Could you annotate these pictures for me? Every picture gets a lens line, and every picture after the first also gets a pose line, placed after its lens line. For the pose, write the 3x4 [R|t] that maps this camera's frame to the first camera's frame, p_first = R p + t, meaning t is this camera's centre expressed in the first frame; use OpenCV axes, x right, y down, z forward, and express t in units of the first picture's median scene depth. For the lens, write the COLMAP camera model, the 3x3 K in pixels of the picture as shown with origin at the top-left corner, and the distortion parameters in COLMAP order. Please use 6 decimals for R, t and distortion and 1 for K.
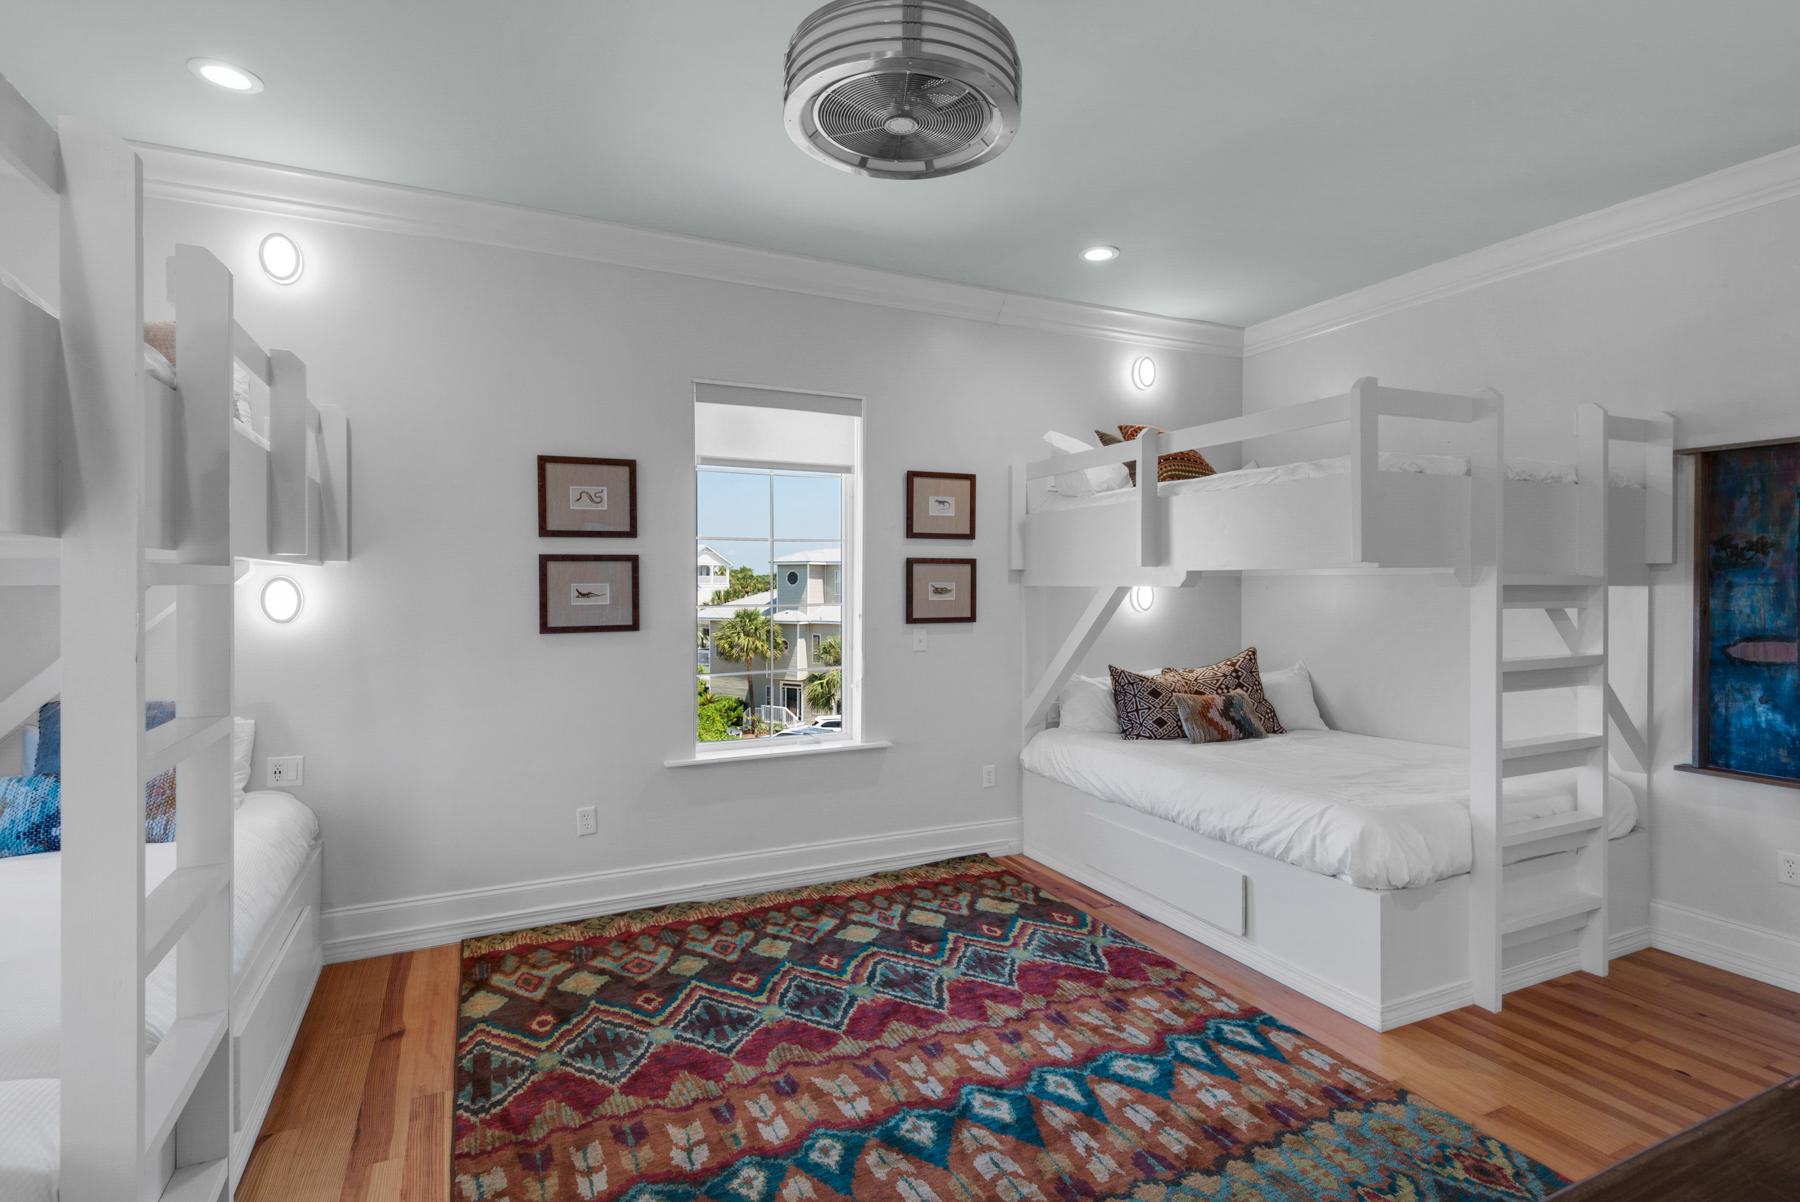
lens RADIAL K [[862.7, 0, 889.7], [0, 862.7, 588.8], [0, 0, 1]] dist [0.031369, -0.001004]
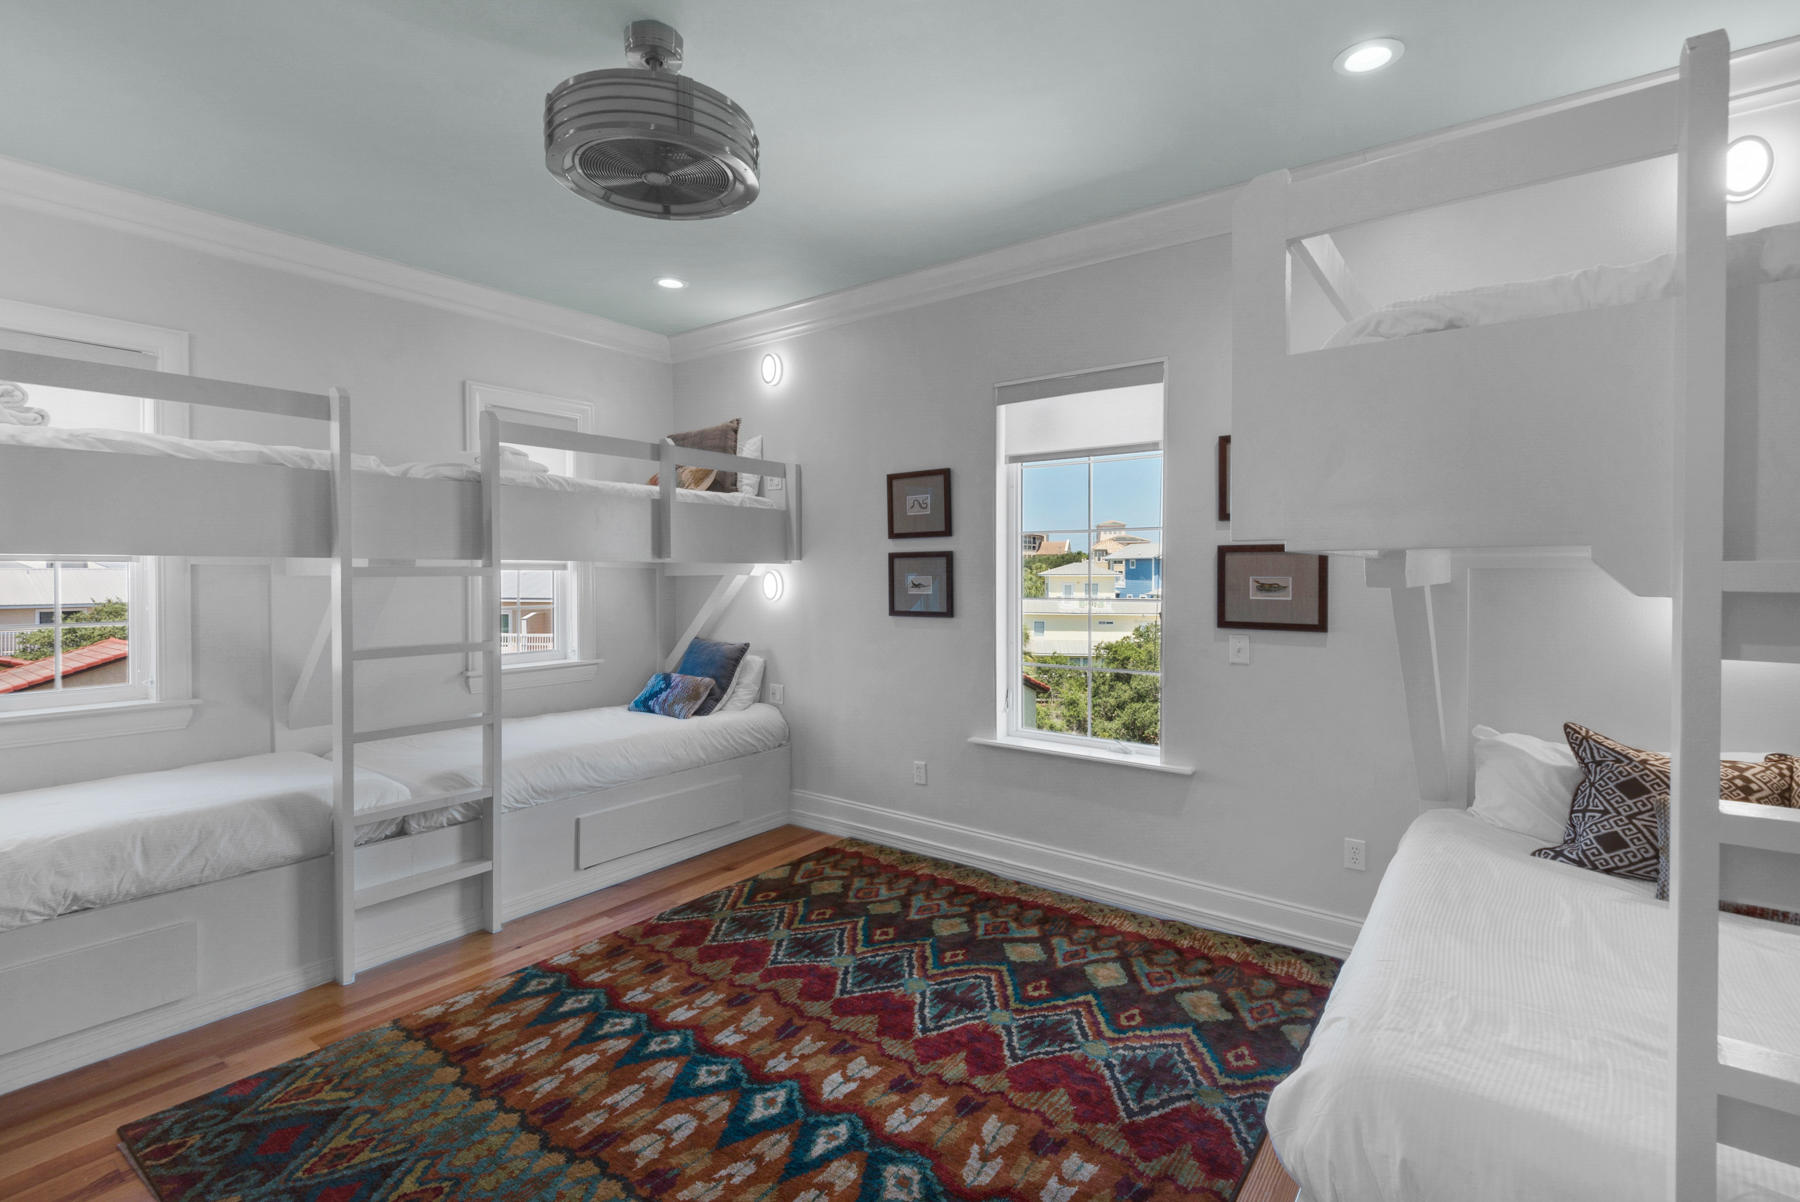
lens RADIAL K [[829.6, 0, 897.8], [0, 829.6, 587.3], [0, 0, 1]] dist [0.039807, -0.001152]
pose [[0.481075, 0.017948, -0.876496, 0.709906], [-0.009983, 0.999838, 0.014995, -0.008032], [0.876623, 0.001536, 0.481176, 0.463288]]
